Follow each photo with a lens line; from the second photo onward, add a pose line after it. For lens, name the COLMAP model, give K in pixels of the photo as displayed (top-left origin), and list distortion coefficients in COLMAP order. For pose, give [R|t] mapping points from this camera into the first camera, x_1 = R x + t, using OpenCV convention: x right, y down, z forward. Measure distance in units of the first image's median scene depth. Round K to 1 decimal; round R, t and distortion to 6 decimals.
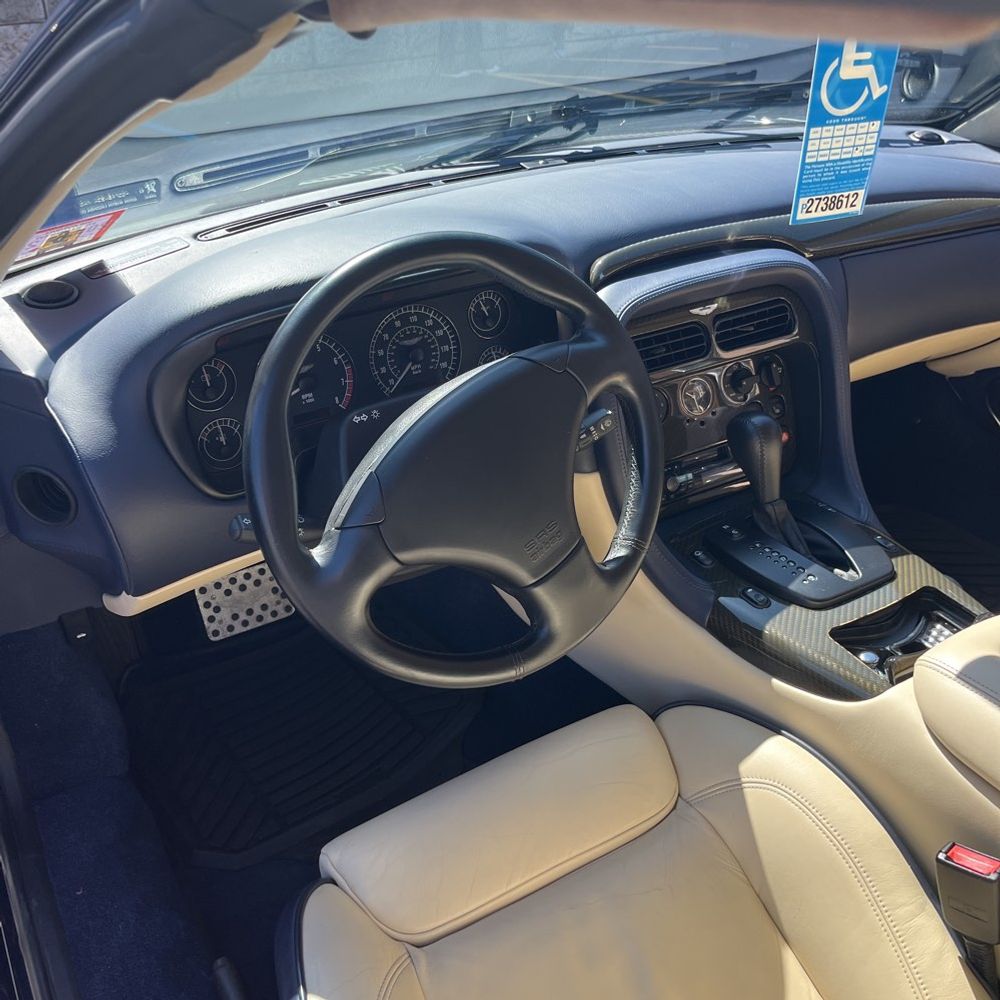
lens RADIAL K [[1015.7, 0, 495.9], [0, 1015.7, 494.1], [0, 0, 1]] dist [0.024945, 0.000000]
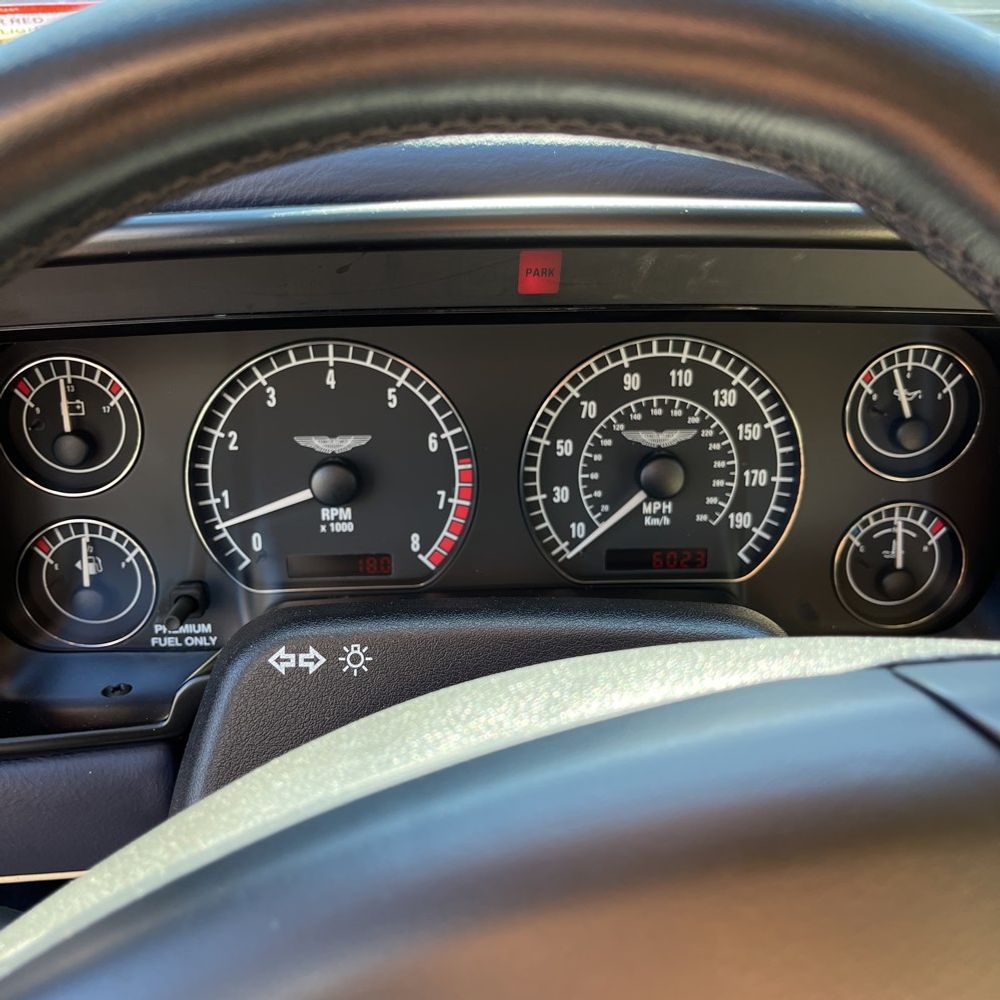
lens RADIAL K [[1015.7, 0, 499.7], [0, 1015.7, 500.3], [0, 0, 1]] dist [0.024945, 0.000000]
pose [[0.879977, 0.255375, -0.400529, 0.016929], [-0.273820, 0.961711, 0.011590, -0.117883], [0.388153, 0.099474, 0.916211, 0.652982]]
